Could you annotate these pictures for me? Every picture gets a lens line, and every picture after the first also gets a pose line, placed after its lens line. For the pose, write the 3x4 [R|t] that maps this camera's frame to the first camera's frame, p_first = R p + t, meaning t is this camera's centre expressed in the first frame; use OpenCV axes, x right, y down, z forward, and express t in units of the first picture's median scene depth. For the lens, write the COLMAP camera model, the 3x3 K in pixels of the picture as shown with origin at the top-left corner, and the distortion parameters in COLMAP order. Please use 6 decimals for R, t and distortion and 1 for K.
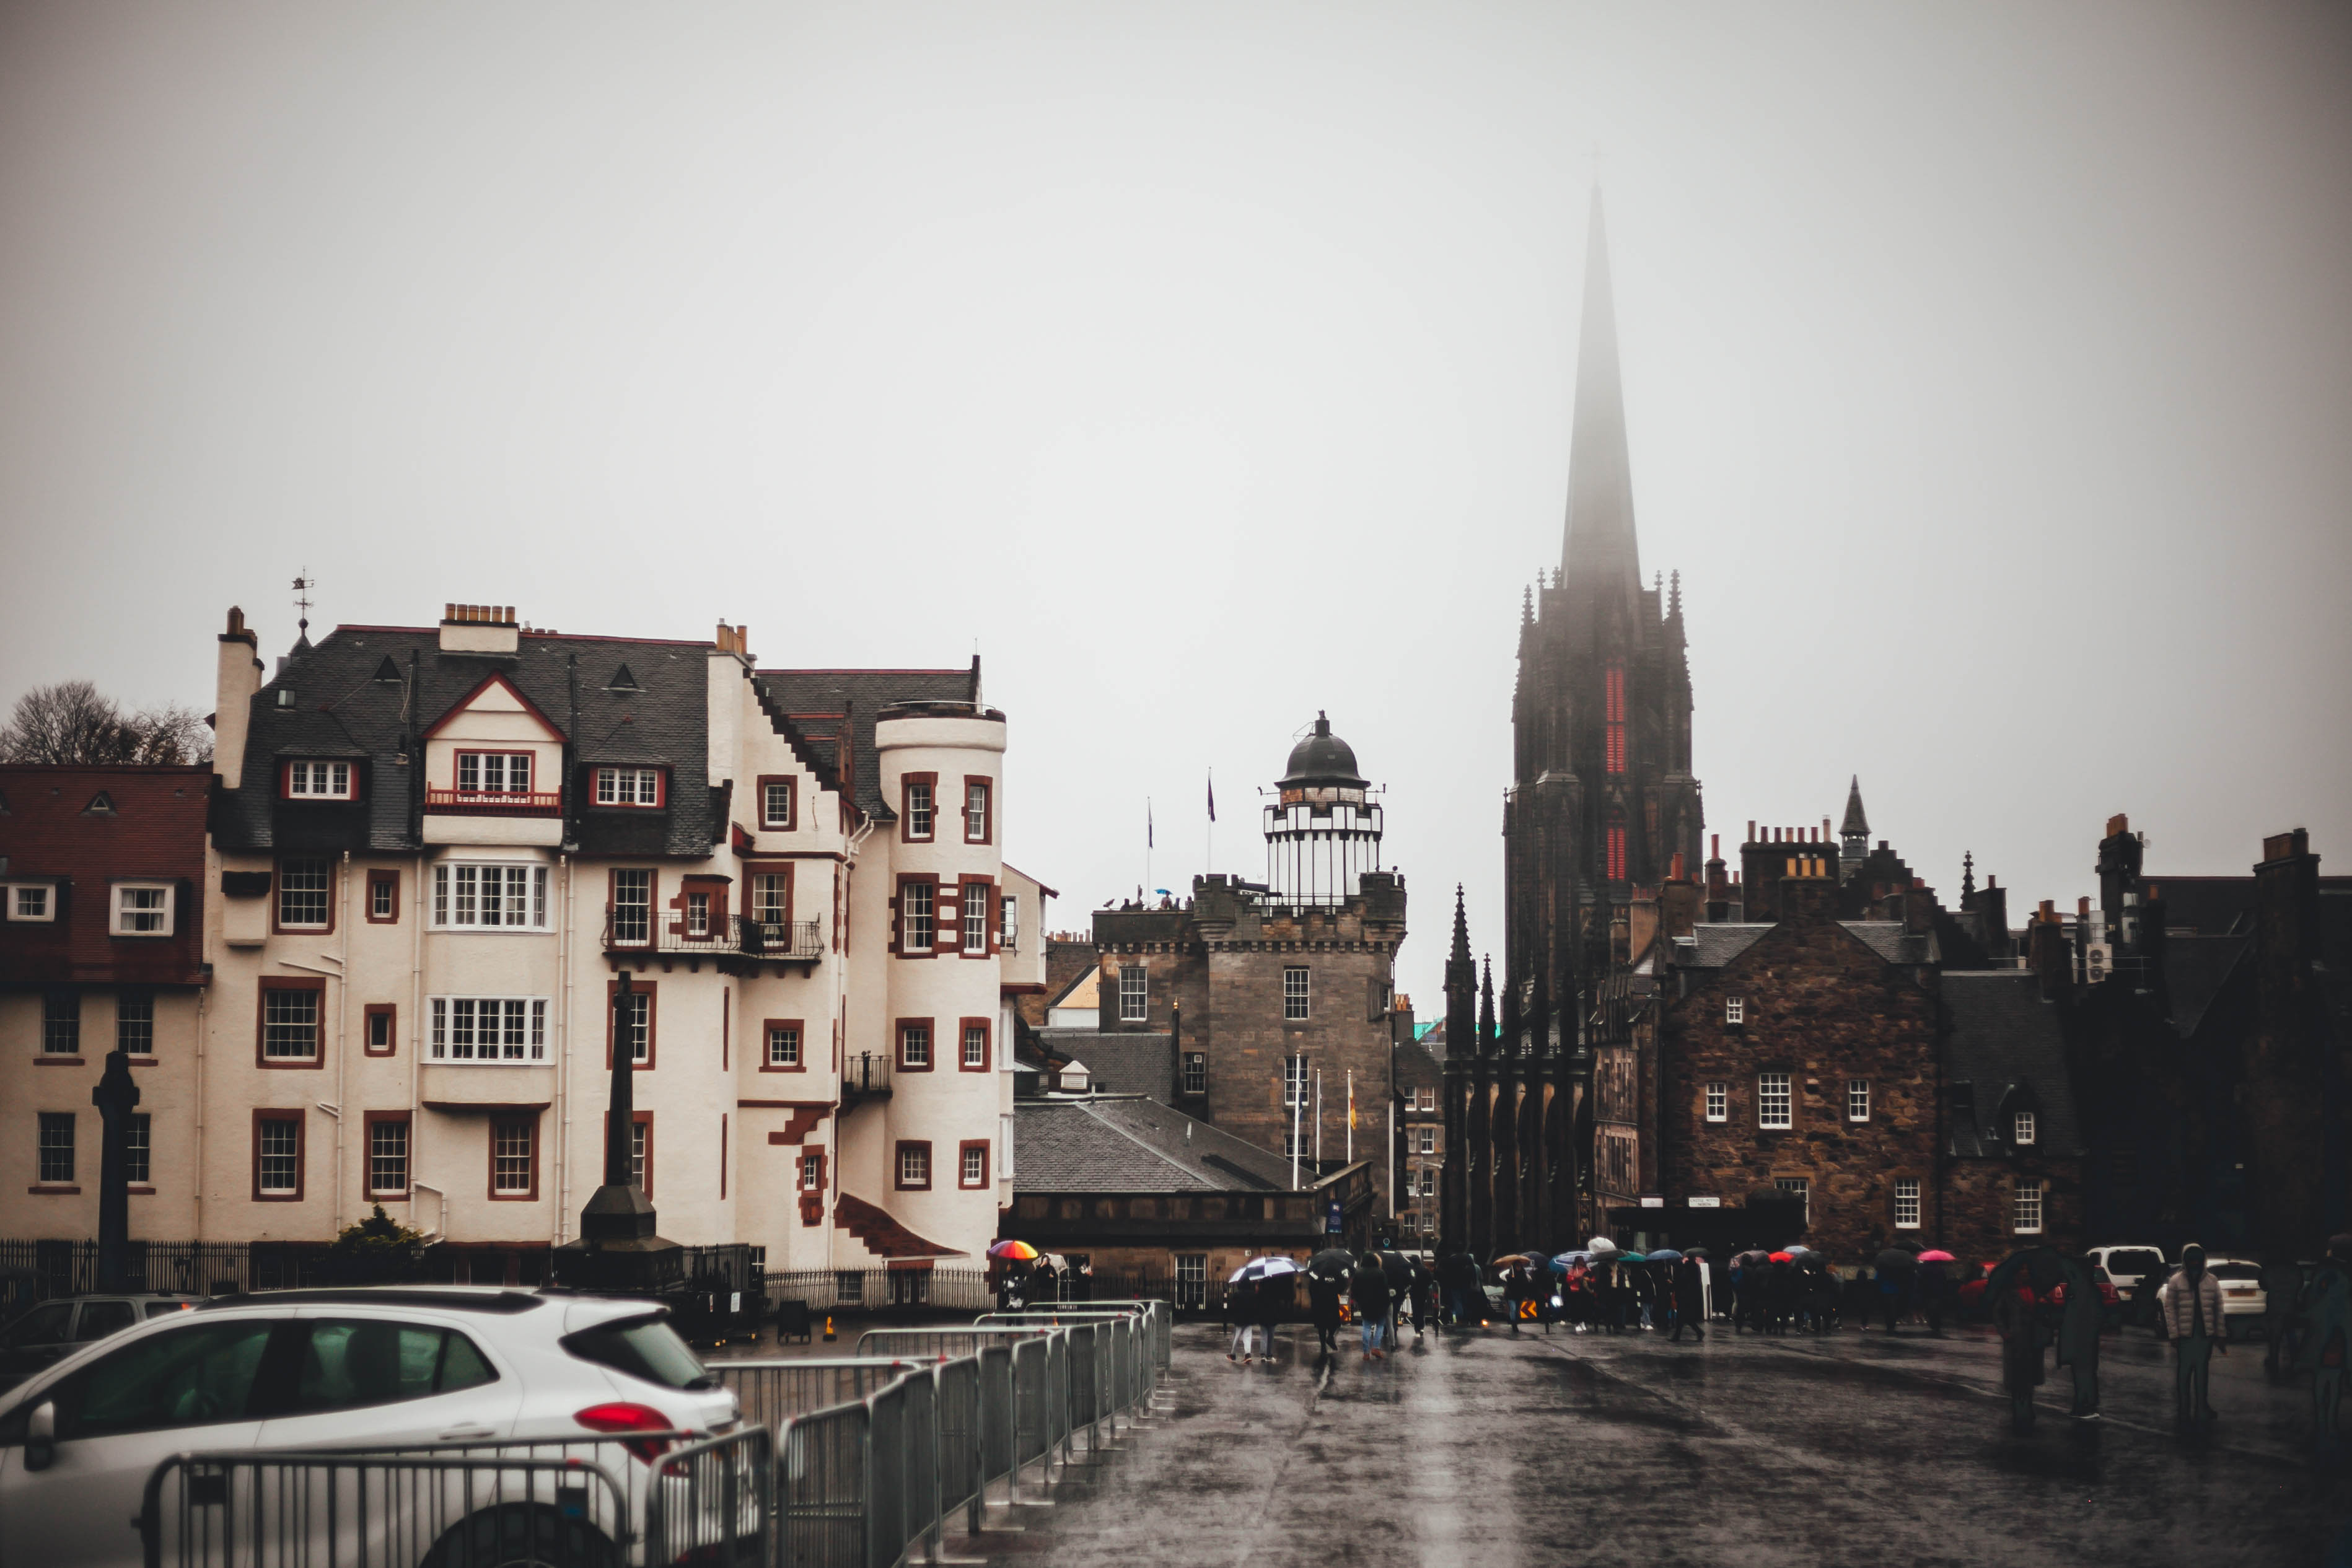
lens RADIAL K [[3389.2, 0, 1183.5], [0, 3389.2, 809.8], [0, 0, 1]] dist [-0.095370, -0.006295]
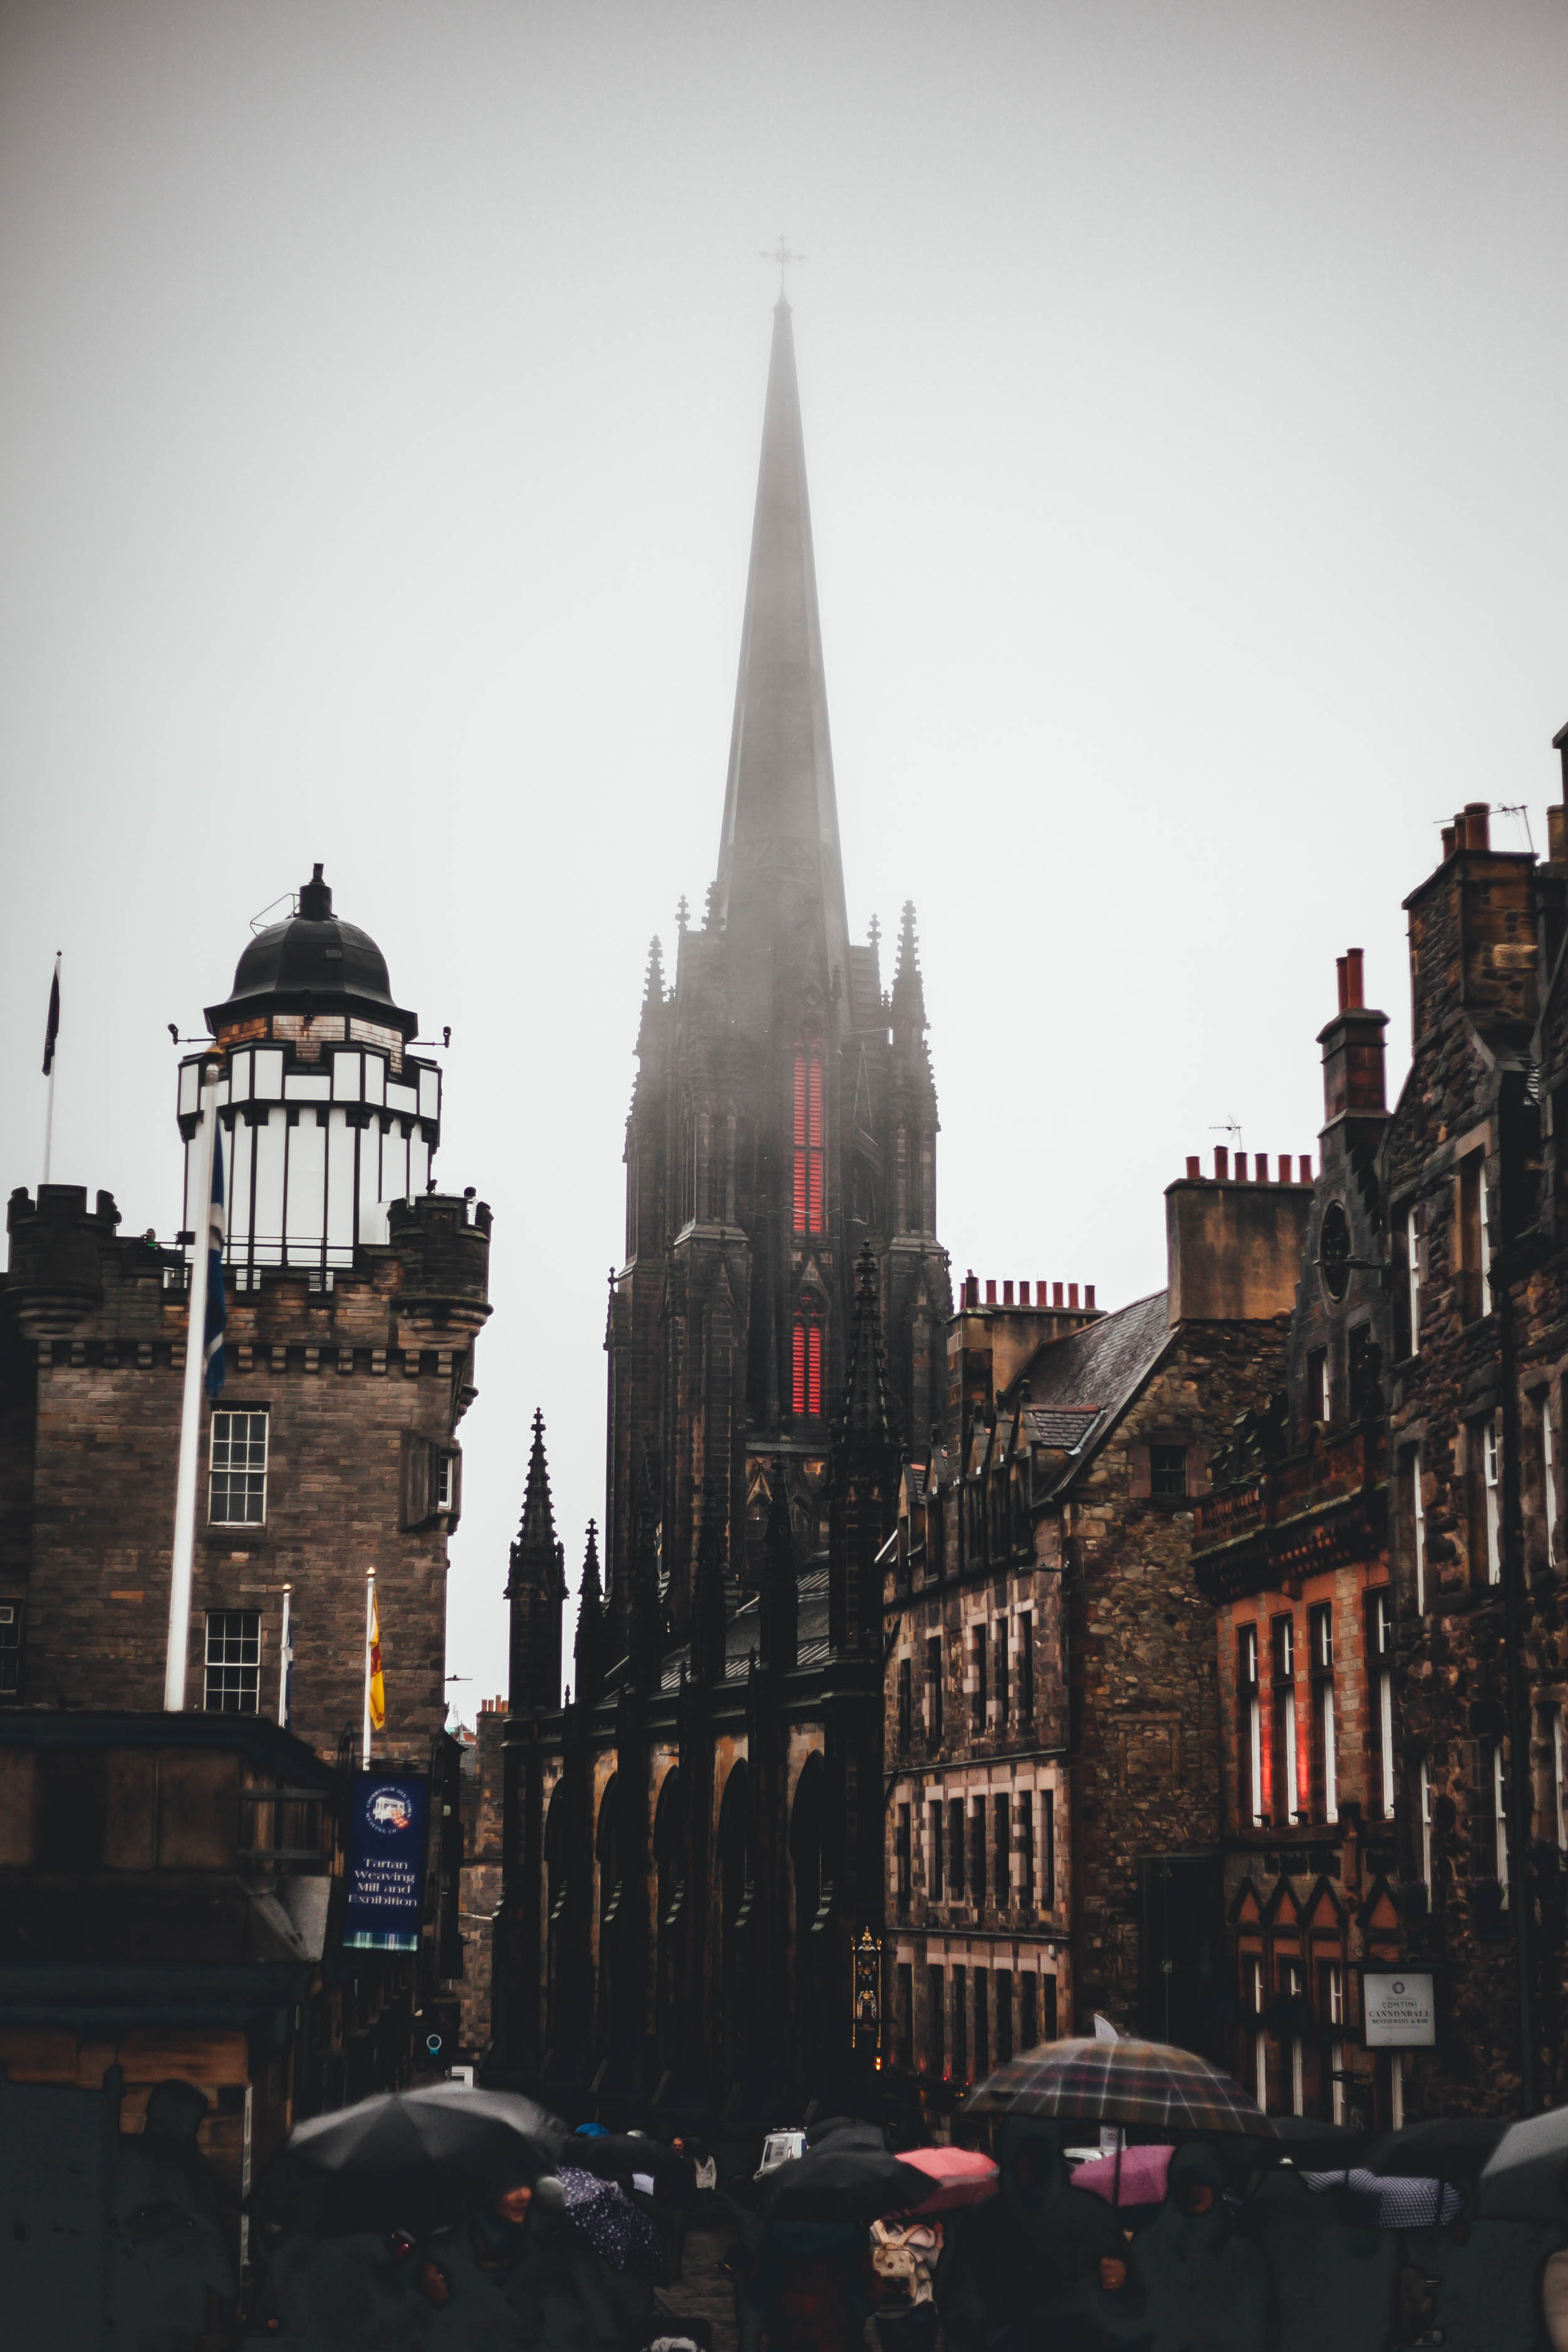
lens RADIAL K [[3389.2, 0, 780.6], [0, 3389.2, 1247.5], [0, 0, 1]] dist [-0.095370, -0.006295]
pose [[0.982406, 0.037154, 0.183024, 0.021111], [-0.016733, 0.993581, -0.111881, 0.073131], [-0.186006, 0.106850, 0.976722, 0.552769]]
